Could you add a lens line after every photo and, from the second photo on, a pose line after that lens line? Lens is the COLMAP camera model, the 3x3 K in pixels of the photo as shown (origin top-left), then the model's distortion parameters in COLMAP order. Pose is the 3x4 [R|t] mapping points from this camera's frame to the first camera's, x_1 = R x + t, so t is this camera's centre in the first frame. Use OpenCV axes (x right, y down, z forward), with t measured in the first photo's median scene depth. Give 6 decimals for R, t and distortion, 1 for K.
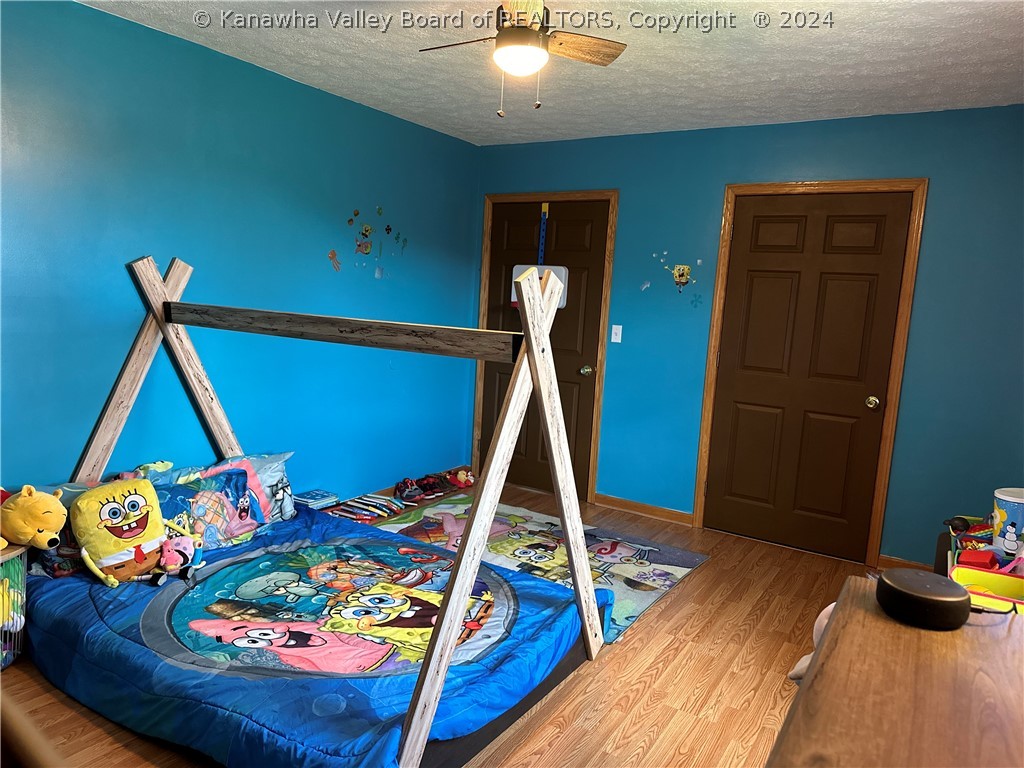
lens RADIAL K [[709.4, 0, 510.6], [0, 709.4, 388.7], [0, 0, 1]] dist [0.151800, -0.208961]
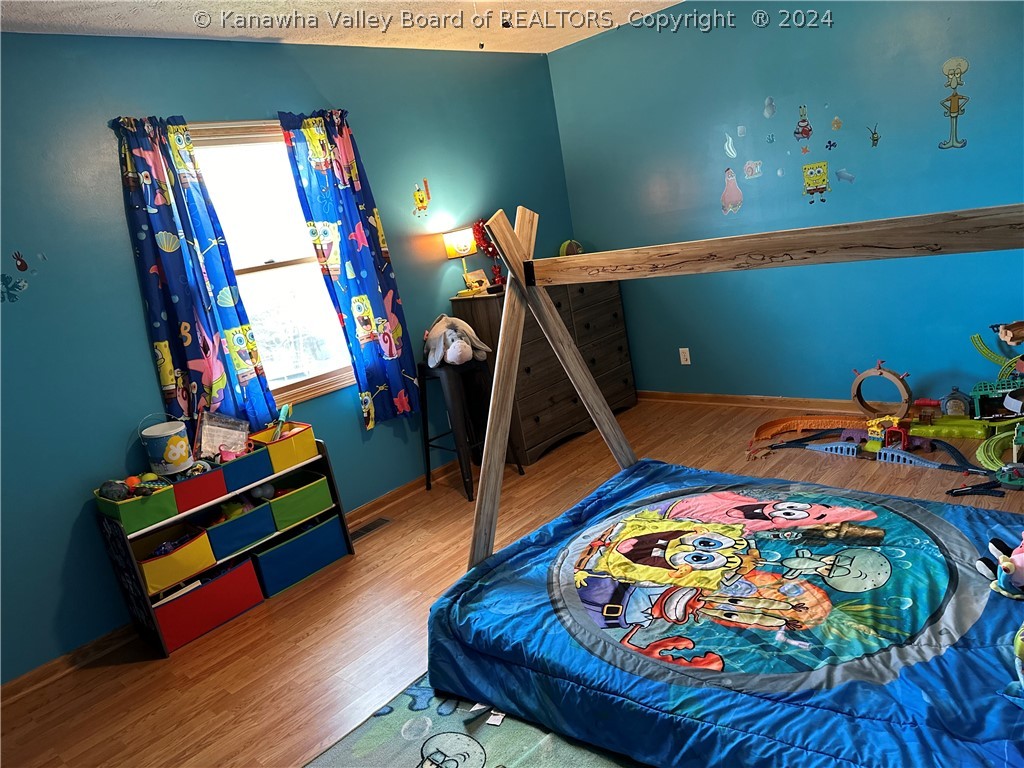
lens RADIAL K [[709.4, 0, 510.6], [0, 709.4, 388.7], [0, 0, 1]] dist [0.151800, -0.208961]
pose [[-0.976097, 0.064258, 0.207618, -0.145504], [0.141348, 0.913351, 0.381851, -0.267457], [-0.165091, 0.402070, -0.900602, 1.709368]]
